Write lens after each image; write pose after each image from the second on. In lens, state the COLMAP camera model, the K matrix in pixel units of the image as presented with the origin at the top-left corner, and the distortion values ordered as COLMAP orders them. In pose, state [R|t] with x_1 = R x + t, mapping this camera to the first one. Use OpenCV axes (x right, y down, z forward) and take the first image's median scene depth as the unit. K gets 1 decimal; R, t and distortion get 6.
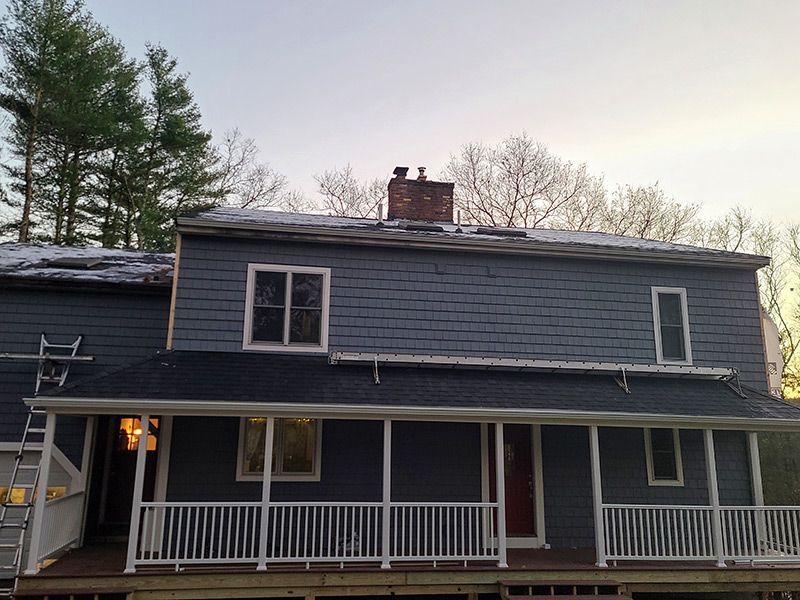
lens RADIAL K [[688.1, 0, 385.3], [0, 688.1, 287.8], [0, 0, 1]] dist [0.059904, -0.034844]
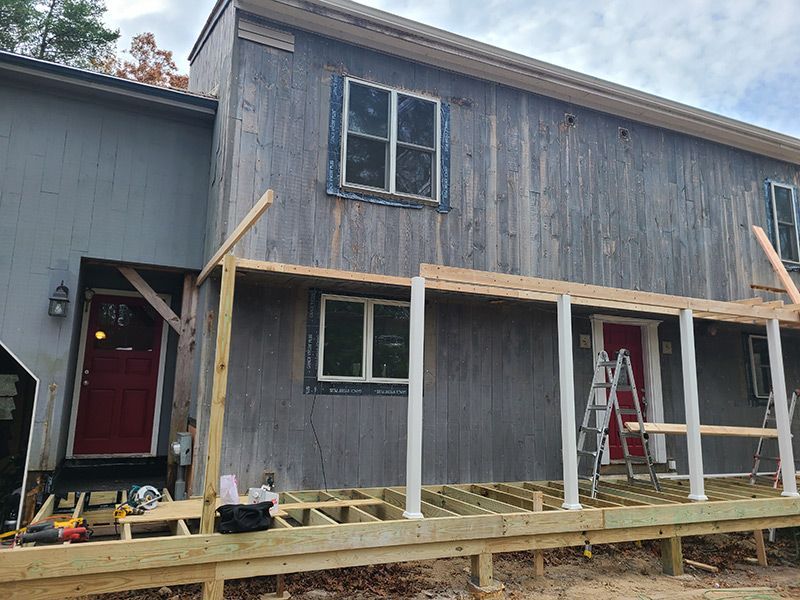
lens RADIAL K [[586.9, 0, 373.1], [0, 586.9, 295.8], [0, 0, 1]] dist [0.069248, -0.036248]
pose [[0.968834, 0.047582, 0.243096, -0.341838], [-0.060893, 0.997012, 0.047532, 0.180538], [-0.240108, -0.060853, 0.968837, 0.491361]]
